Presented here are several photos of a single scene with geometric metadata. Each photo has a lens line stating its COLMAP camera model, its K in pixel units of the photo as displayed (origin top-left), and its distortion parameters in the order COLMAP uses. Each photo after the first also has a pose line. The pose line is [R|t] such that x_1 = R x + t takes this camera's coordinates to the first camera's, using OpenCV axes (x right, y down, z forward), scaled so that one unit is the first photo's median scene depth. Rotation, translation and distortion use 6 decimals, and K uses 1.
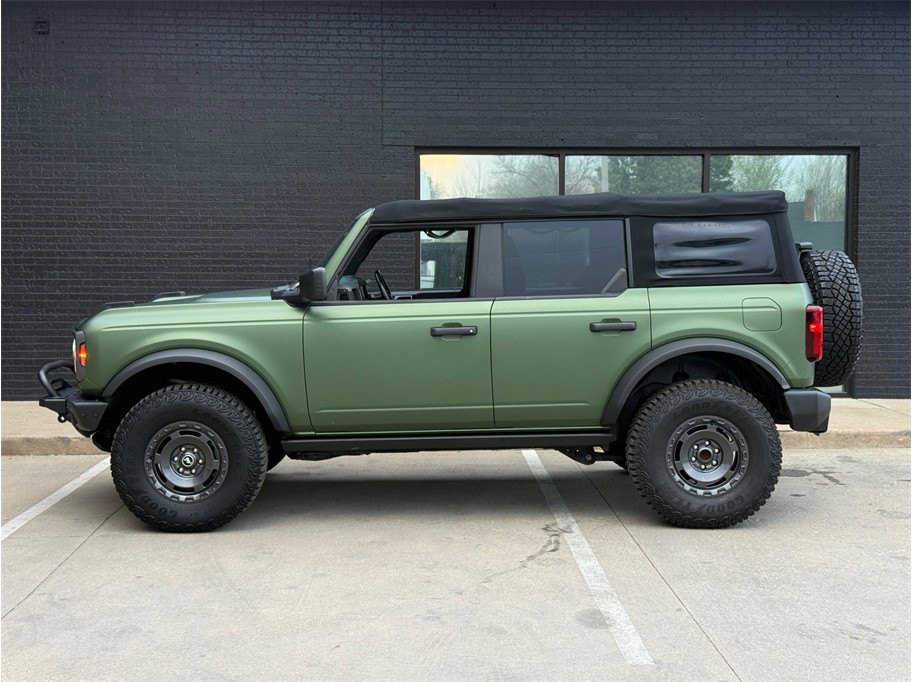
lens RADIAL K [[1217.1, 0, 455.5], [0, 1217.1, 340.5], [0, 0, 1]] dist [0.148105, -0.153192]
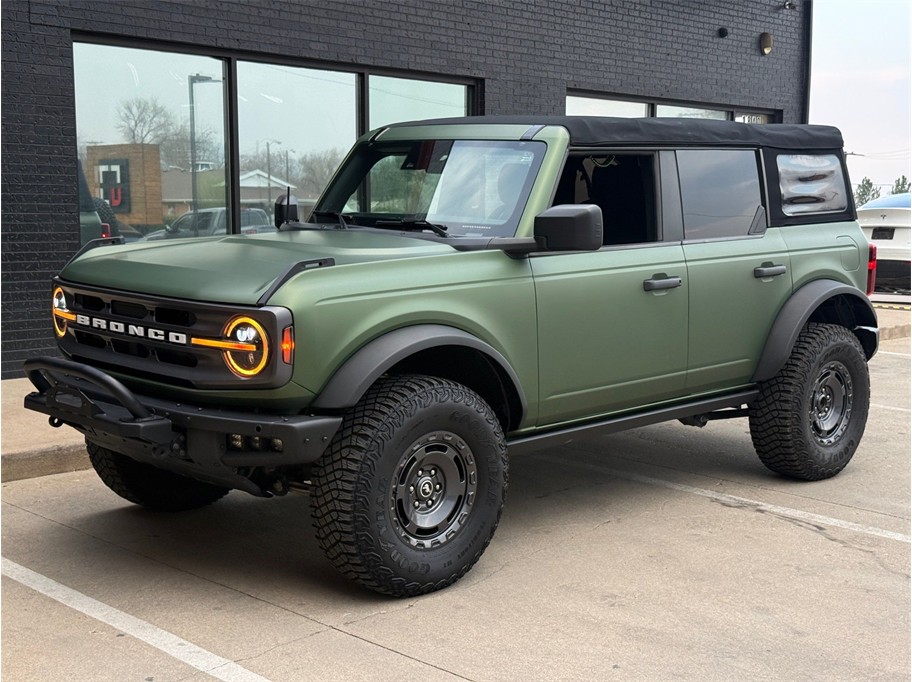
lens RADIAL K [[1244.0, 0, 449.6], [0, 1244.0, 337.7], [0, 0, 1]] dist [0.156039, -0.092894]
pose [[0.733028, -0.069524, 0.676636, -0.662564], [0.031629, 0.997171, 0.068194, -0.032354], [-0.679463, -0.028587, 0.733153, 0.477225]]
